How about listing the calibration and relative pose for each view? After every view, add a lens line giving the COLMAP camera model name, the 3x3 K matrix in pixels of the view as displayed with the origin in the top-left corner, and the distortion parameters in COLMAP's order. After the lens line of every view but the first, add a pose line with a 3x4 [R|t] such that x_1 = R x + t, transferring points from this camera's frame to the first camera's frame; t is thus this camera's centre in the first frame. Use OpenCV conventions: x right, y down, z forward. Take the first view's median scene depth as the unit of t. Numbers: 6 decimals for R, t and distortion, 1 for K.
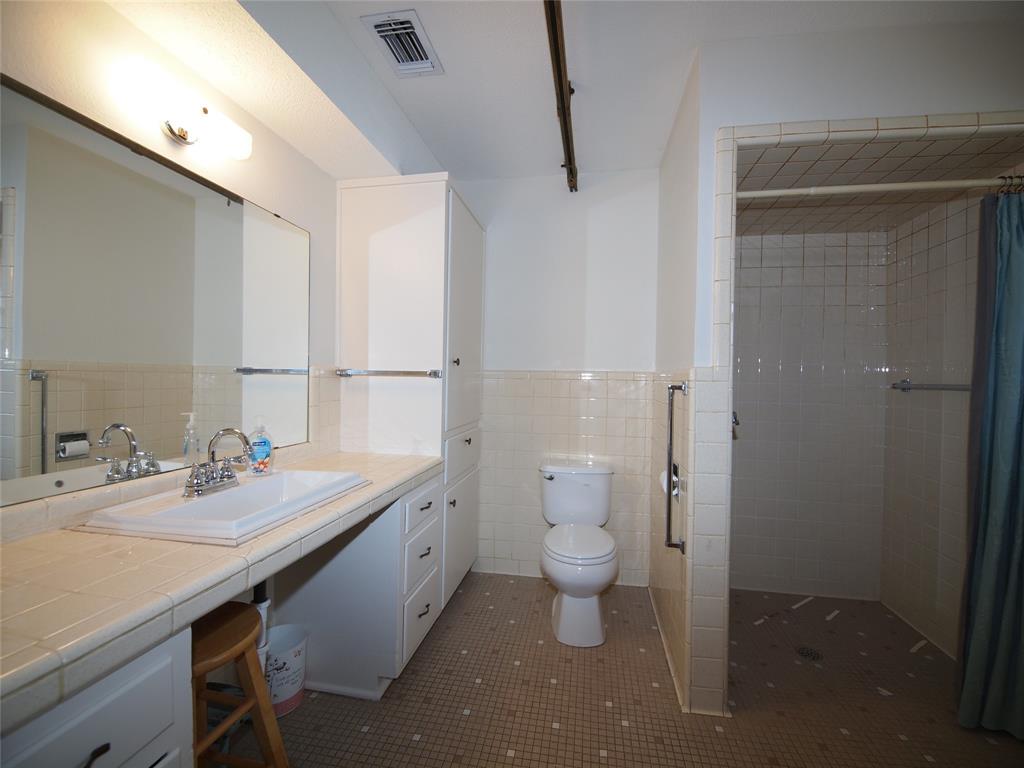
lens RADIAL K [[420.4, 0, 518.8], [0, 420.4, 384.9], [0, 0, 1]] dist [-0.014829, -0.001496]
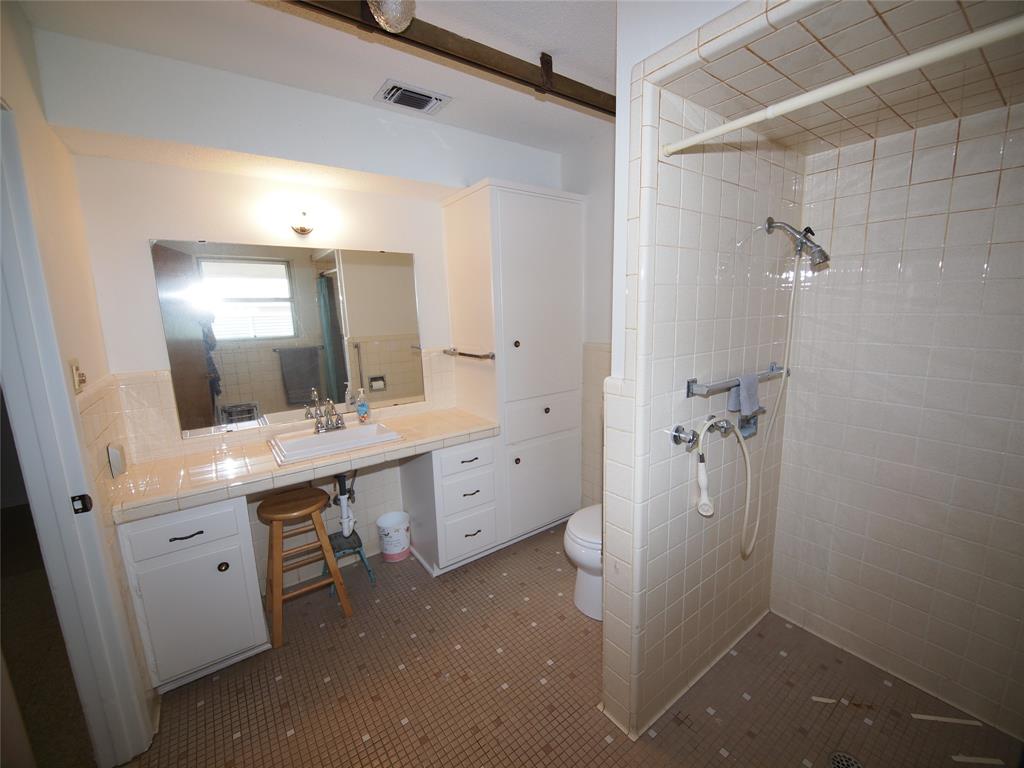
lens RADIAL K [[420.4, 0, 534.6], [0, 420.4, 383.3], [0, 0, 1]] dist [-0.014829, -0.001496]
pose [[0.723796, 0.088881, -0.684266, 0.903723], [0.028978, 0.986879, 0.158841, -0.170518], [0.689405, -0.134798, 0.711723, 0.261454]]
